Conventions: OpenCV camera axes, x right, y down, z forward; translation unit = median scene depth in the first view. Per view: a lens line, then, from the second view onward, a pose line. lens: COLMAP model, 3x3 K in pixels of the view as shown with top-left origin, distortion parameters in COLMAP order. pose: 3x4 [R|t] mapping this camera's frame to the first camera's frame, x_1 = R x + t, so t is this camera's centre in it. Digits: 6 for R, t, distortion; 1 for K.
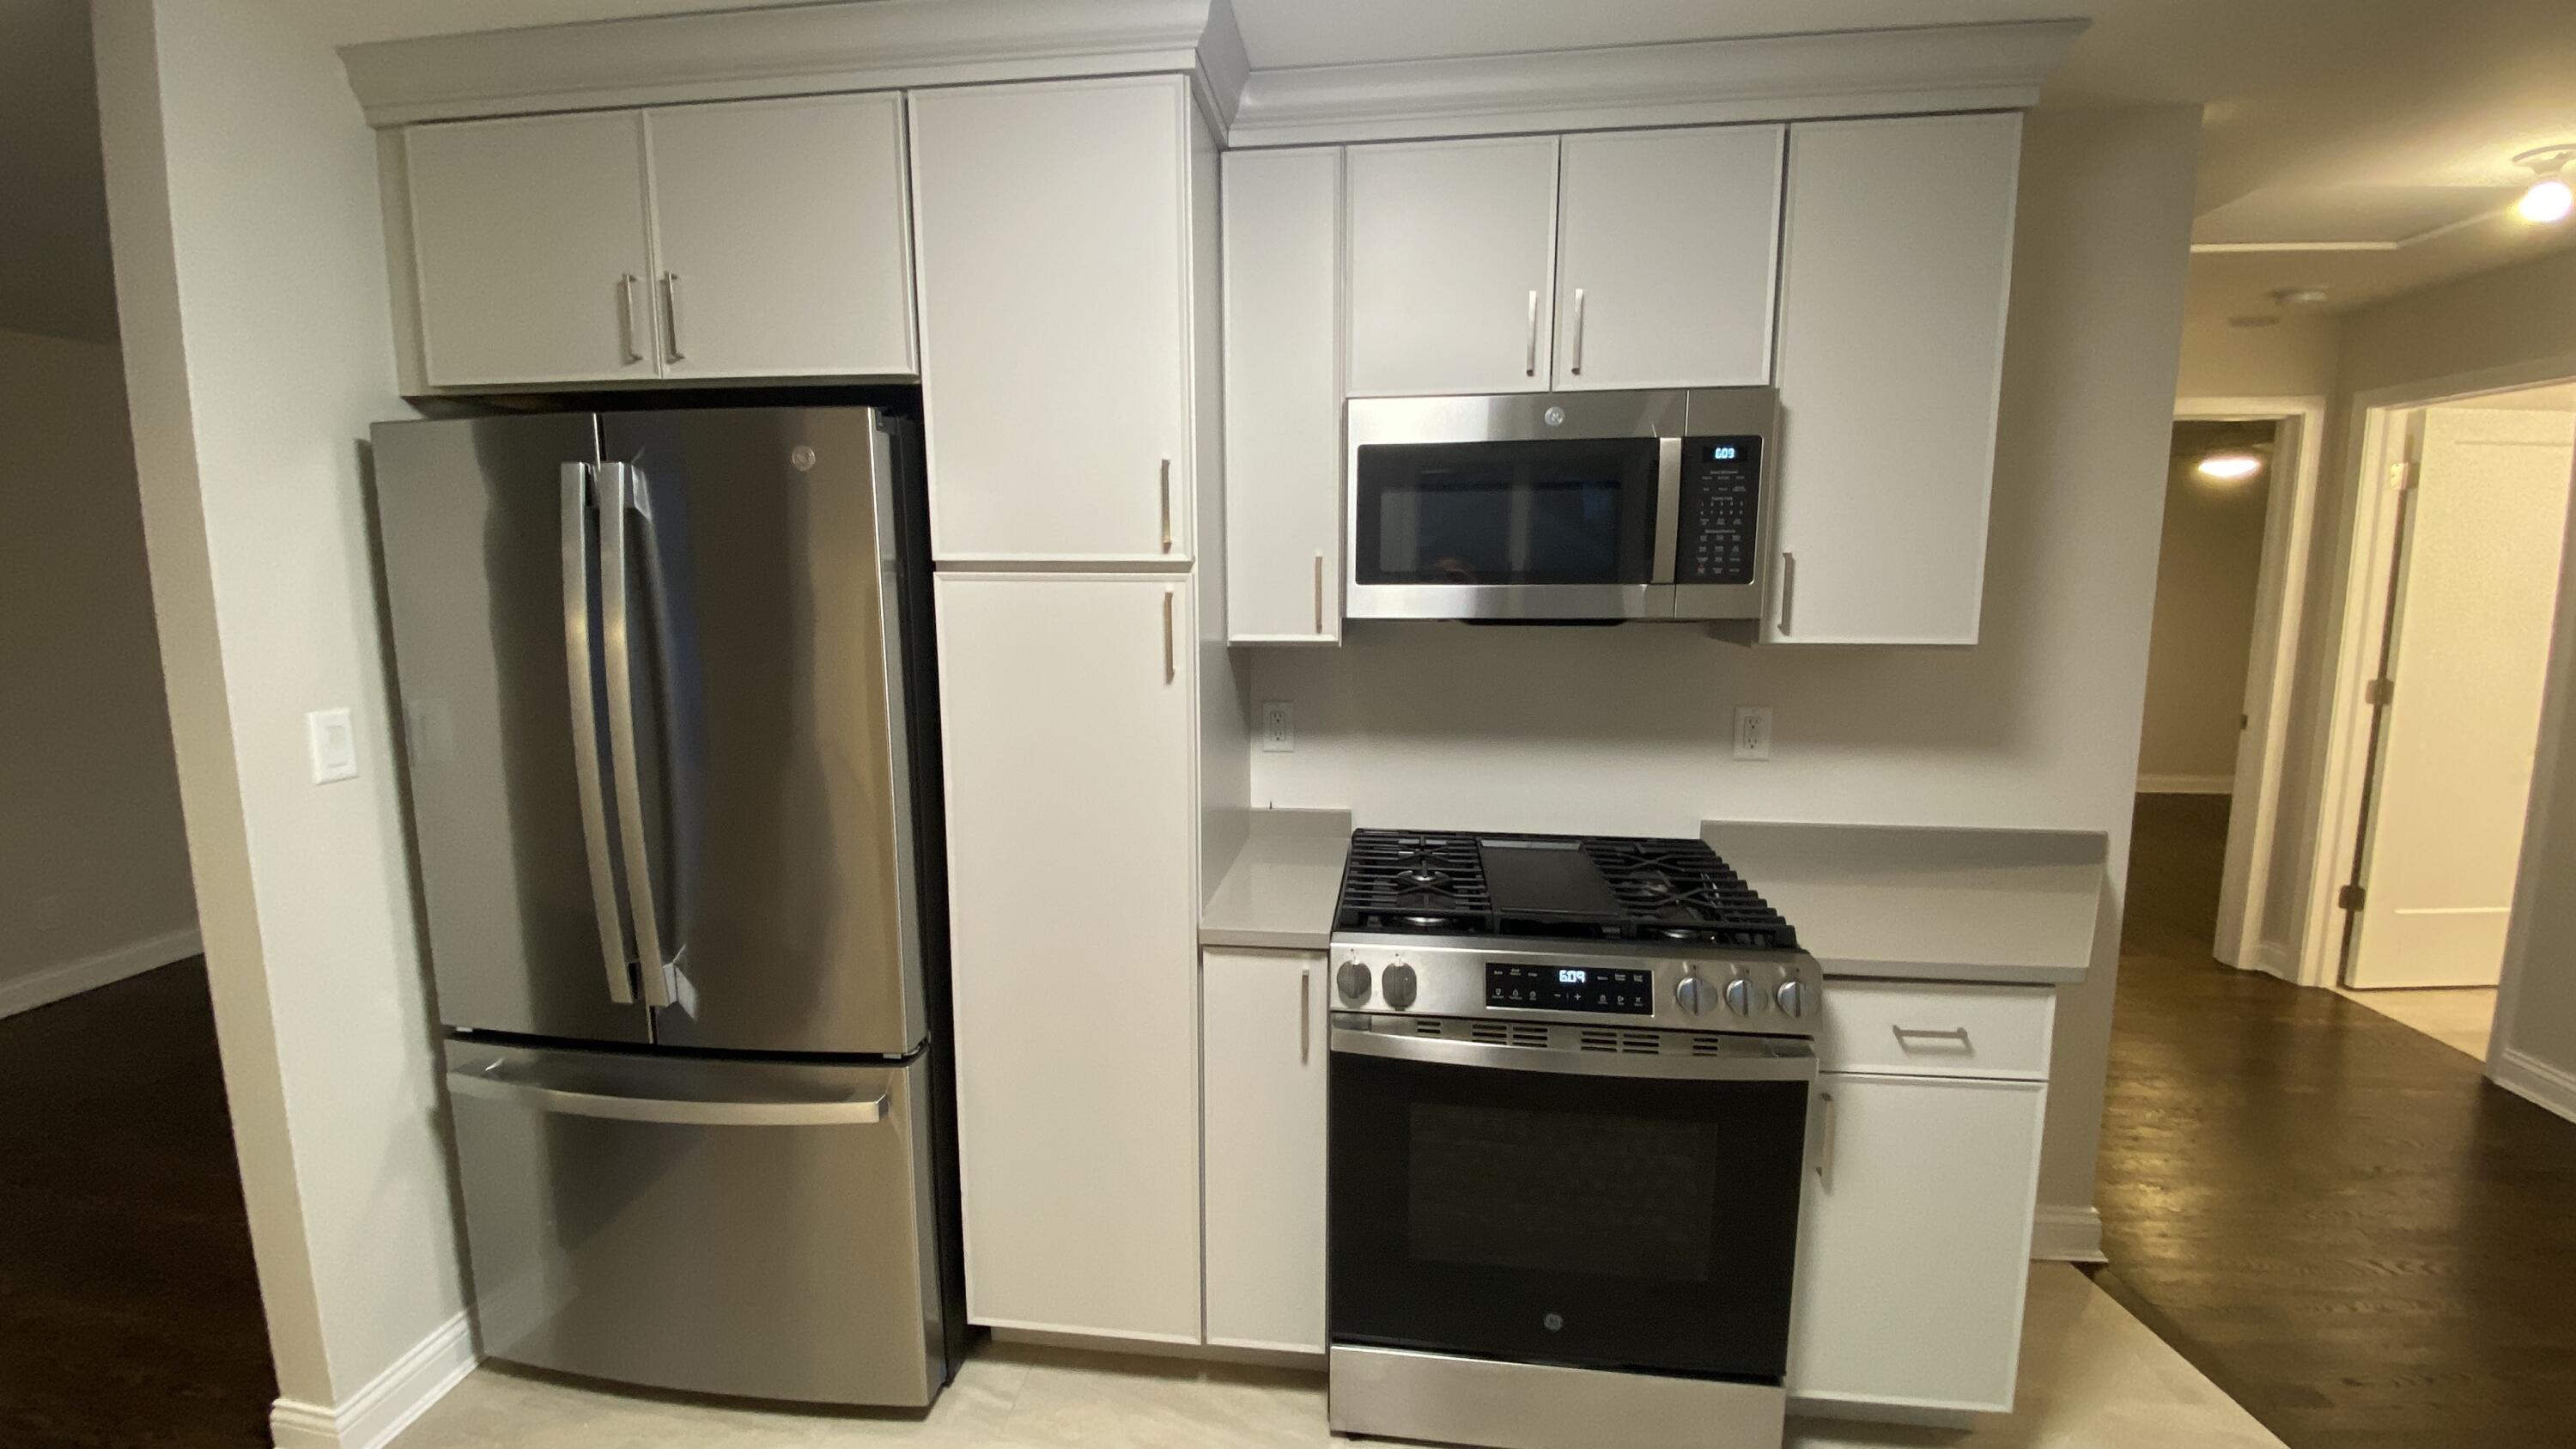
lens RADIAL K [[1031.5, 0, 1286.6], [0, 1031.5, 710.2], [0, 0, 1]] dist [0.027665, -0.024798]
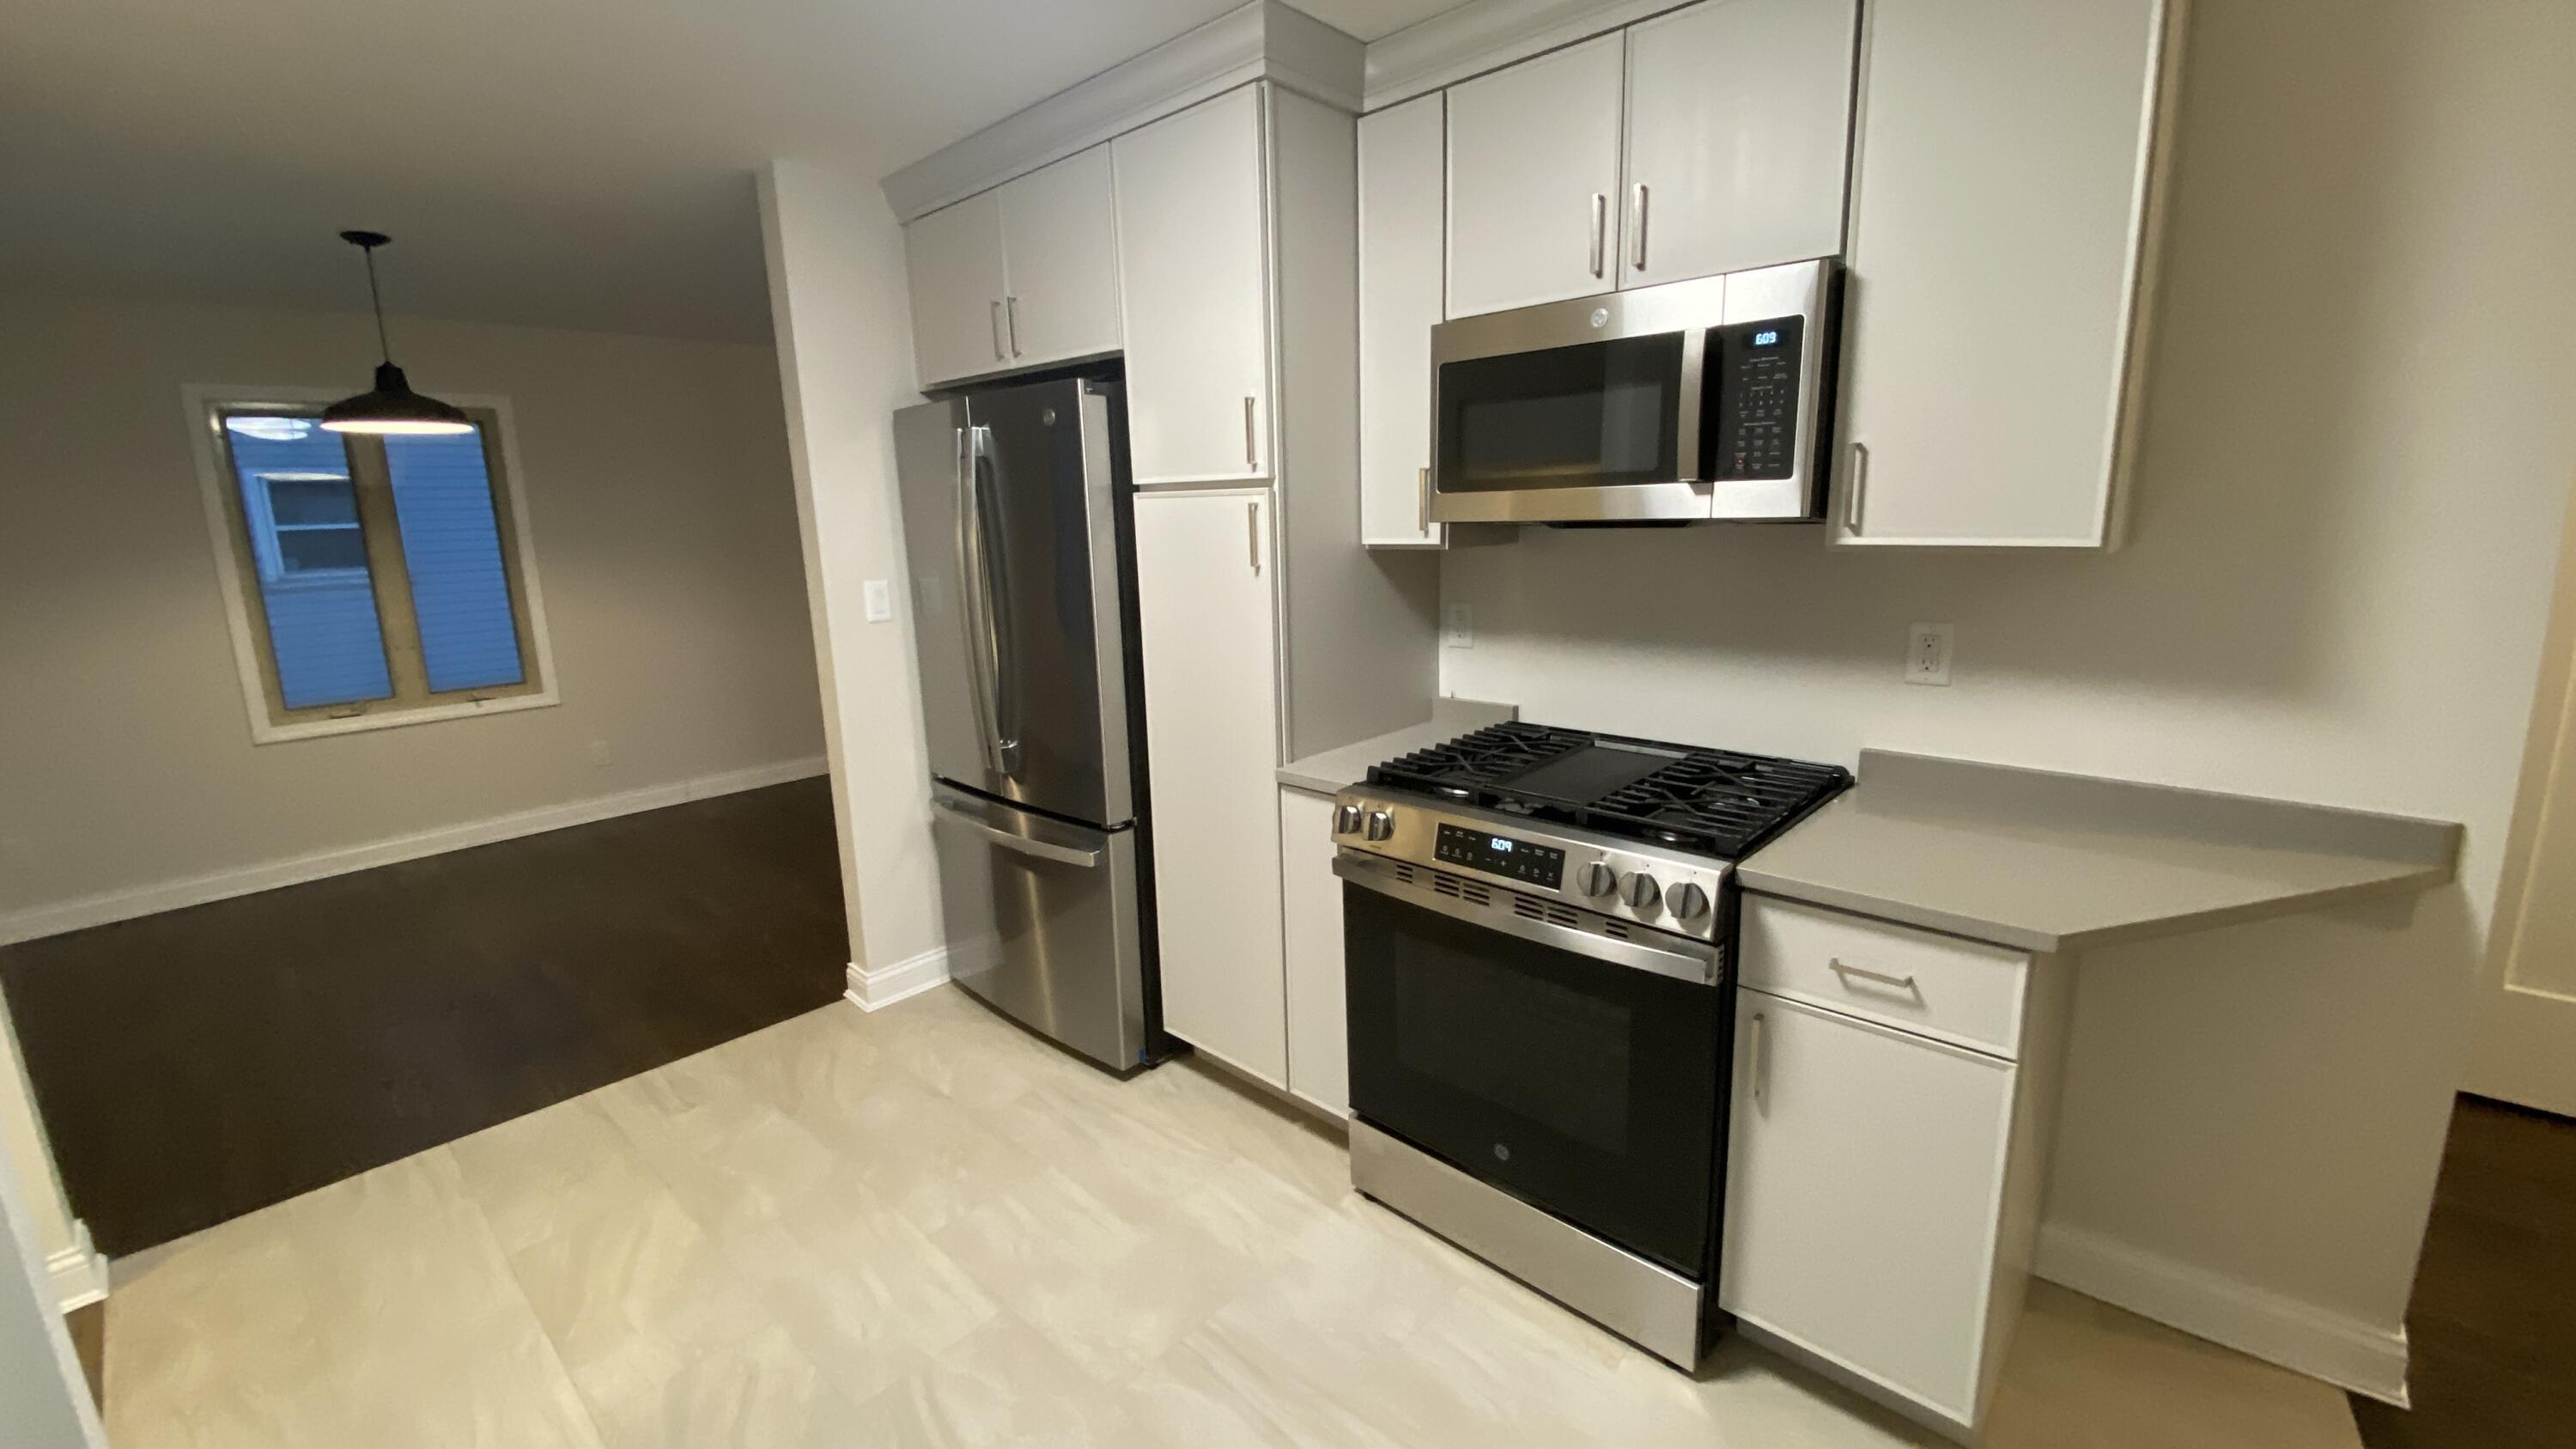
lens RADIAL K [[1044.0, 0, 1285.2], [0, 1044.0, 712.0], [0, 0, 1]] dist [0.039622, -0.031436]
pose [[0.807092, 0.094607, -0.582797, 0.672440], [-0.051403, 0.994590, 0.090268, 0.023683], [0.588184, -0.042897, 0.807588, -0.034523]]
